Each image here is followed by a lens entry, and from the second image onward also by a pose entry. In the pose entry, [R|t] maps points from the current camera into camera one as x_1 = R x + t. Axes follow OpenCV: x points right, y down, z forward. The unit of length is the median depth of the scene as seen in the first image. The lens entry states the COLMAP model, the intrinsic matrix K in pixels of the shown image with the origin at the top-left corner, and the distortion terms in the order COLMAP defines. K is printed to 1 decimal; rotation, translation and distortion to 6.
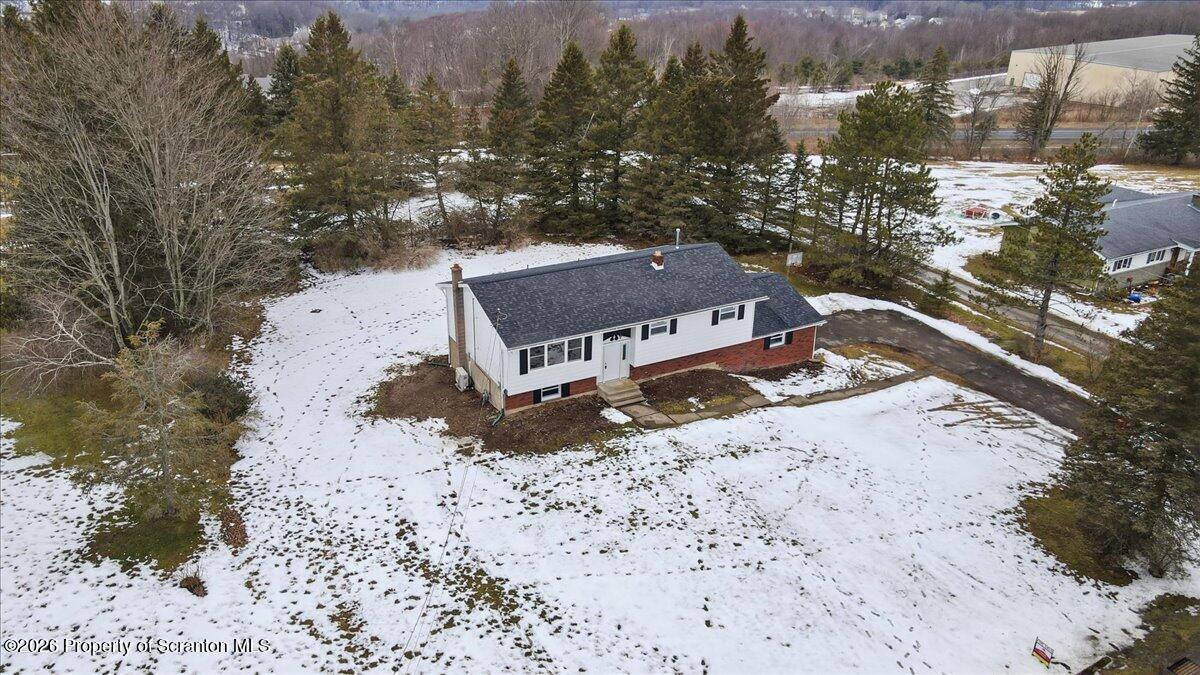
lens RADIAL K [[902.4, 0, 600.0], [0, 902.4, 337.5], [0, 0, 1]] dist [-0.002516, 0.001342]
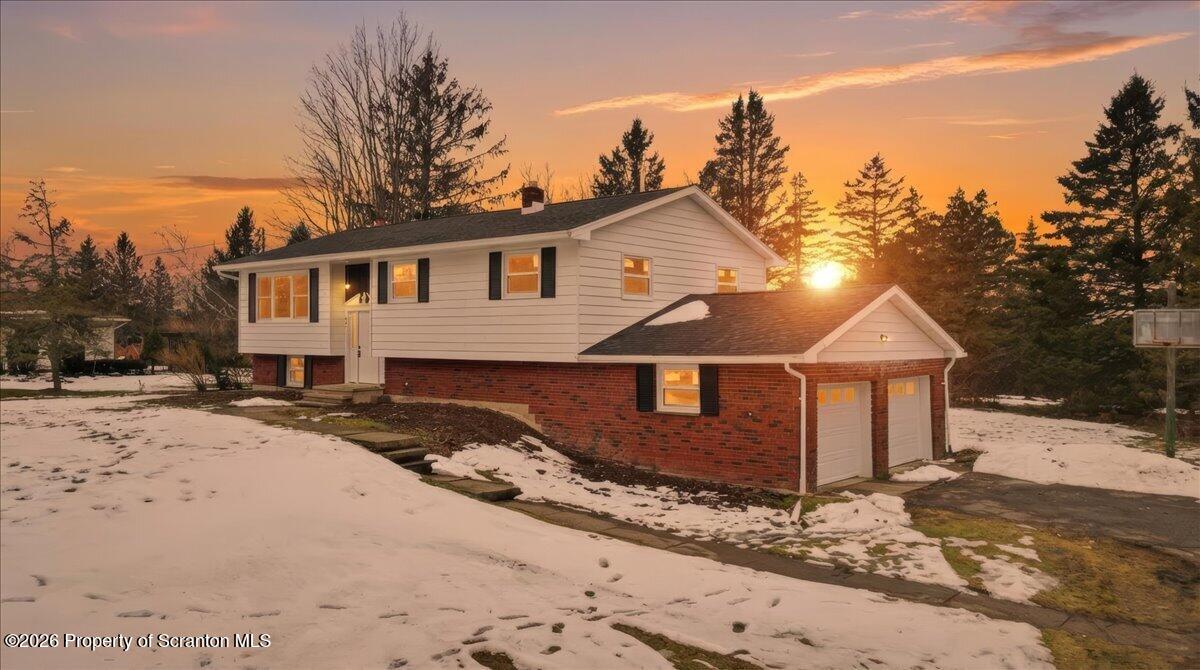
lens RADIAL K [[893.1, 0, 593.5], [0, 893.1, 339.7], [0, 0, 1]] dist [0.005332, 0.004488]
pose [[0.345350, -0.023319, -0.938184, 0.582940], [-0.375175, 0.912902, -0.160794, 0.059234], [0.860219, 0.407513, 0.306522, 0.947878]]
